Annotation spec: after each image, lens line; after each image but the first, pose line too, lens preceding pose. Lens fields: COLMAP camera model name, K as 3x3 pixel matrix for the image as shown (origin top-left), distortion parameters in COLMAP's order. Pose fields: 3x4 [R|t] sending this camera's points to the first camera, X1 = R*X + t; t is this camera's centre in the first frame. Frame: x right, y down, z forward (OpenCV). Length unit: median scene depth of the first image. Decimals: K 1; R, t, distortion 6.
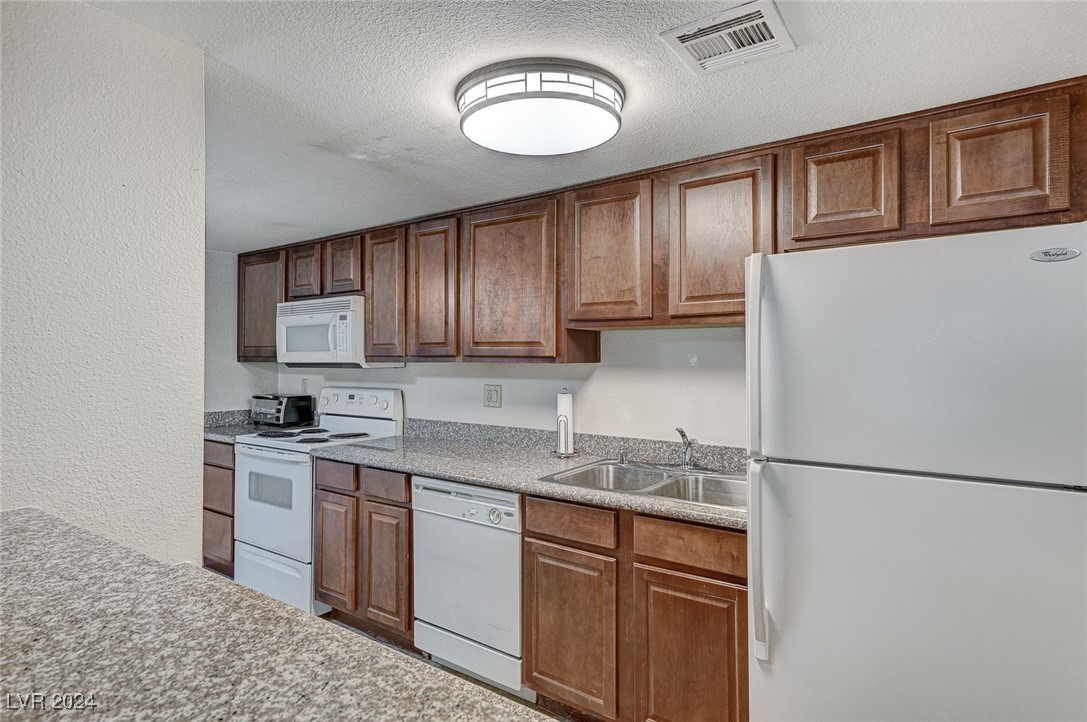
lens RADIAL K [[587.6, 0, 543.1], [0, 587.6, 347.9], [0, 0, 1]] dist [0.012691, -0.000569]
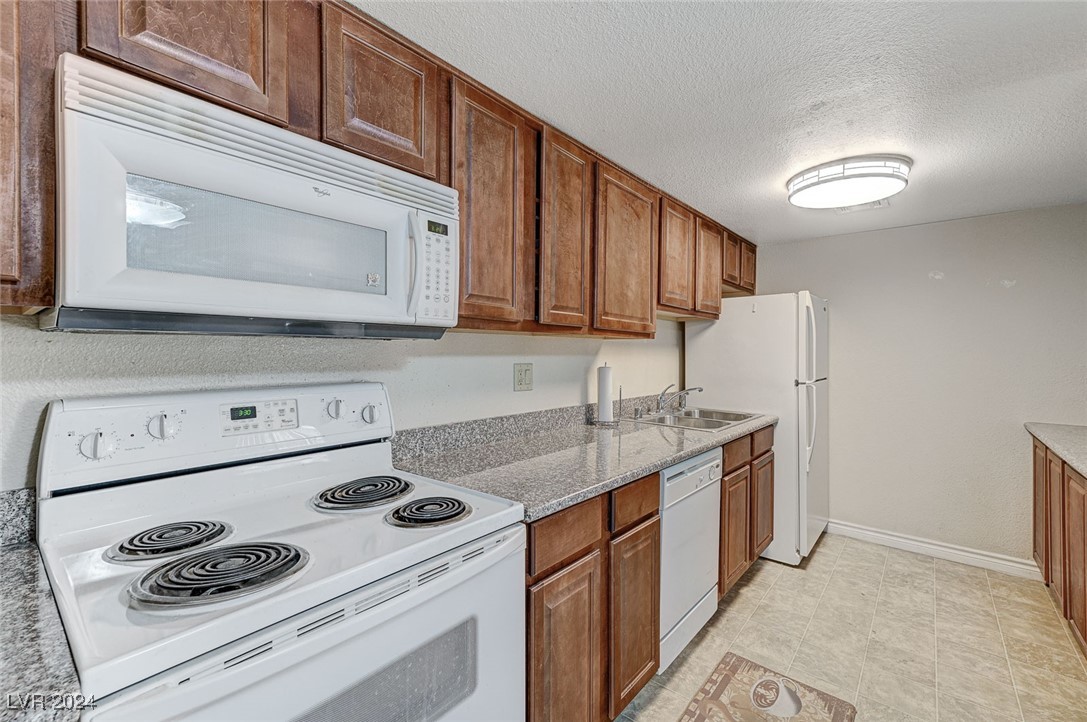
lens RADIAL K [[464.0, 0, 538.1], [0, 464.0, 351.5], [0, 0, 1]] dist [0.015912, 0.000433]
pose [[0.080792, 0.001938, 0.996729, -0.877714], [-0.023384, 0.999727, -0.000048, 0.055087], [-0.996457, -0.023304, 0.080815, 1.116796]]
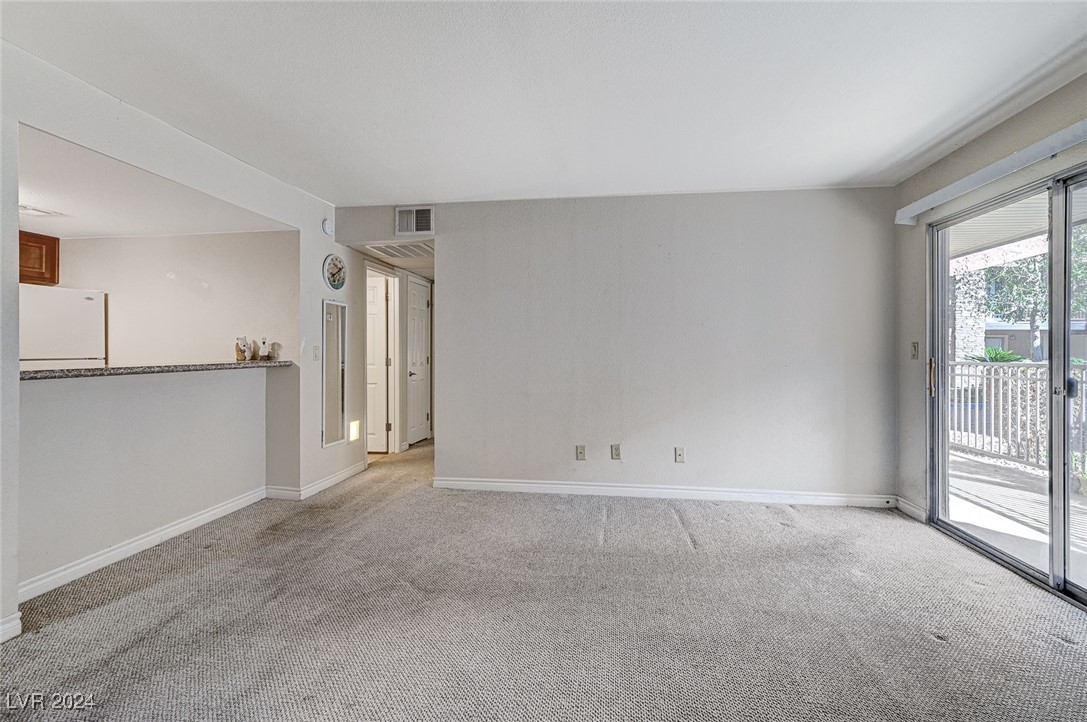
lens RADIAL K [[482.3, 0, 544.9], [0, 482.3, 354.6], [0, 0, 1]] dist [0.002884, 0.000617]
pose [[-0.458909, -0.004217, 0.888474, -1.529599], [-0.014533, 0.999891, -0.002761, 0.080014], [-0.888365, -0.014179, -0.458920, -0.086587]]
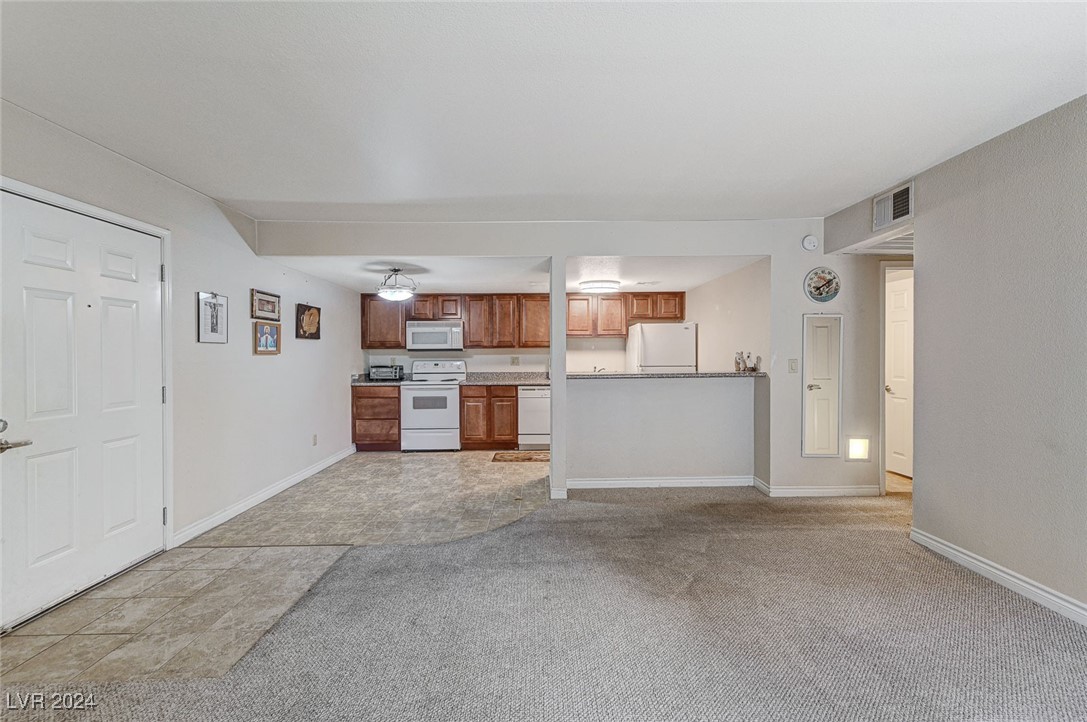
lens RADIAL K [[438.0, 0, 543.6], [0, 438.0, 357.8], [0, 0, 1]] dist [0.005400, 0.000198]
pose [[0.805966, -0.005999, 0.591931, -1.397362], [-0.006329, 0.999804, 0.018750, 0.033576], [-0.591928, -0.018859, 0.805770, -0.824225]]
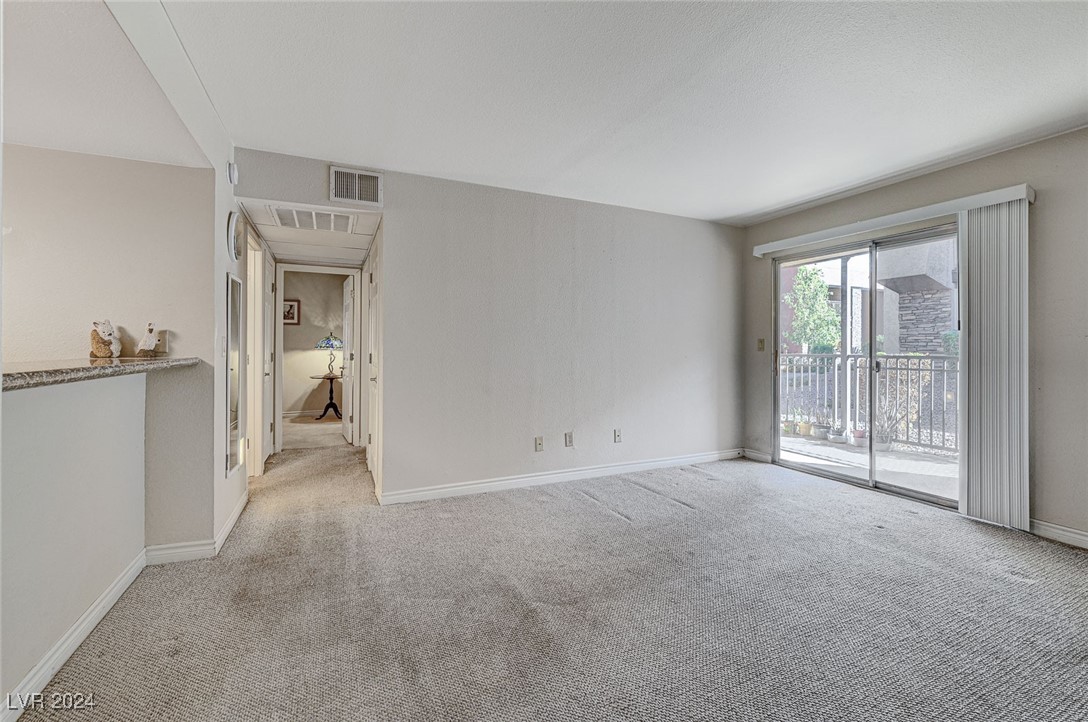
lens RADIAL K [[462.1, 0, 544.1], [0, 462.1, 346.1], [0, 0, 1]] dist [-0.002144, 0.000017]
pose [[-0.868999, 0.004976, 0.494789, -0.998193], [-0.006329, 0.999756, -0.021169, 0.098644], [-0.494773, -0.021527, -0.868755, 0.394533]]
